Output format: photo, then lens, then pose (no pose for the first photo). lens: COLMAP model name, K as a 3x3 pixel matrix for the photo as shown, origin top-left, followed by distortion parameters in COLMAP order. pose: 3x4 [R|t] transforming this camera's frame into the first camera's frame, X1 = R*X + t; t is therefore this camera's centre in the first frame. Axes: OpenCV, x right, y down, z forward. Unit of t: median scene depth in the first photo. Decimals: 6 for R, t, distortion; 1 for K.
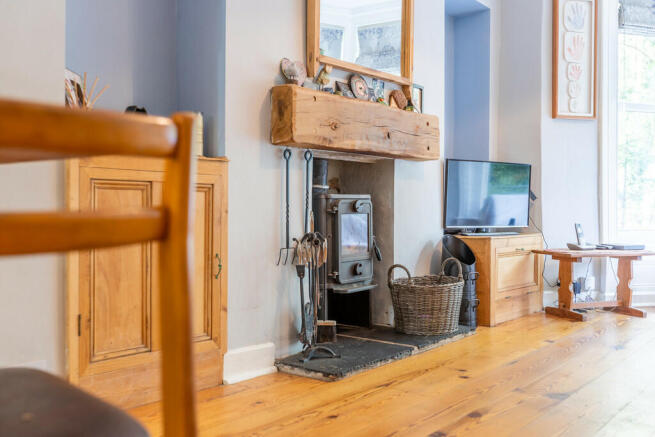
lens RADIAL K [[632.3, 0, 328.1], [0, 632.3, 214.3], [0, 0, 1]] dist [-0.006617, -0.008950]
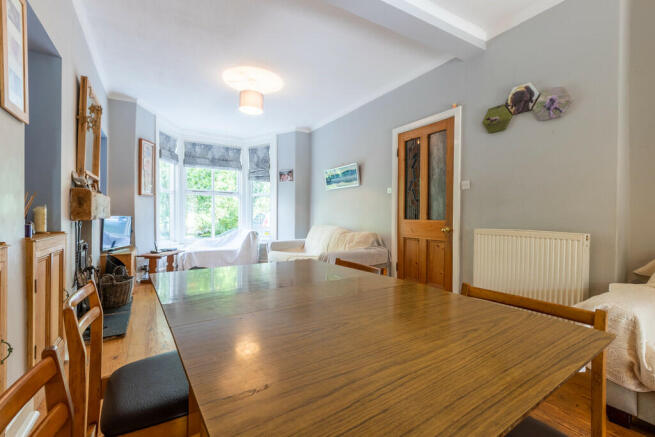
lens RADIAL K [[292.0, 0, 327.5], [0, 292.0, 218.5], [0, 0, 1]] dist [0.000026, 0.000202]
pose [[0.333869, -0.009189, 0.942575, -0.480722], [0.003310, 0.999958, 0.008576, -0.093631], [-0.942614, 0.000257, 0.333885, 0.037455]]
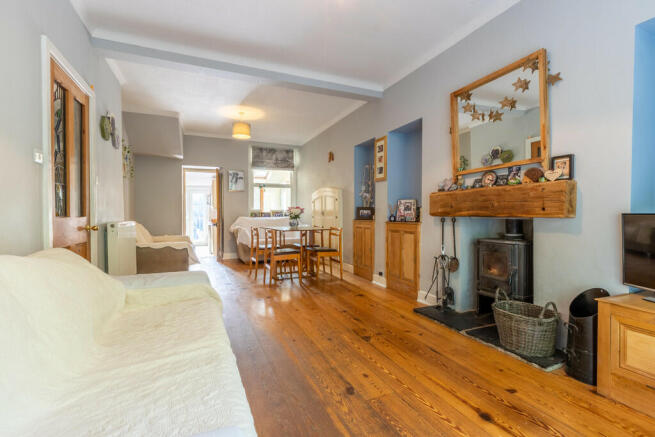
lens RADIAL K [[303.2, 0, 332.2], [0, 303.2, 214.9], [0, 0, 1]] dist [0.001310, -0.000043]
pose [[-0.450011, 0.001992, -0.893021, 0.888342], [-0.007687, 0.999952, 0.006104, -0.093242], [0.892990, 0.009611, -0.449974, 0.897038]]
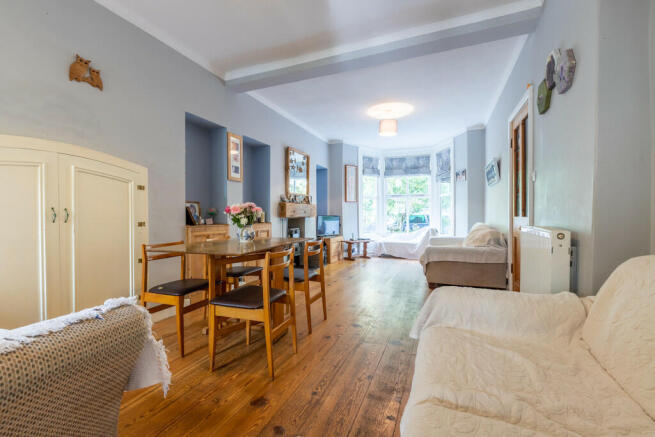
lens RADIAL K [[292.0, 0, 327.5], [0, 292.0, 218.5], [0, 0, 1]] dist [0.000026, 0.000202]
pose [[0.952476, -0.011357, 0.304401, -0.267338], [0.010907, 0.999935, 0.003181, -0.083909], [-0.304418, 0.000290, 0.952539, -0.582372]]
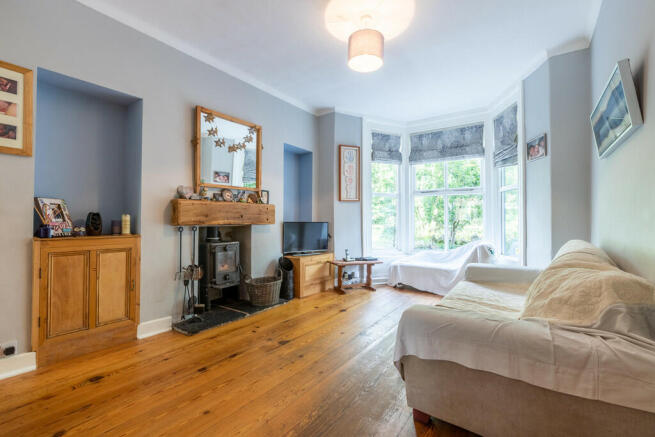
lens RADIAL K [[292.0, 0, 327.5], [0, 292.0, 218.5], [0, 0, 1]] dist [0.000026, 0.000202]
pose [[0.997596, -0.000853, 0.069288, 0.295732], [0.001950, 0.999874, -0.015767, -0.091516], [-0.069266, 0.015865, 0.997472, -0.039788]]
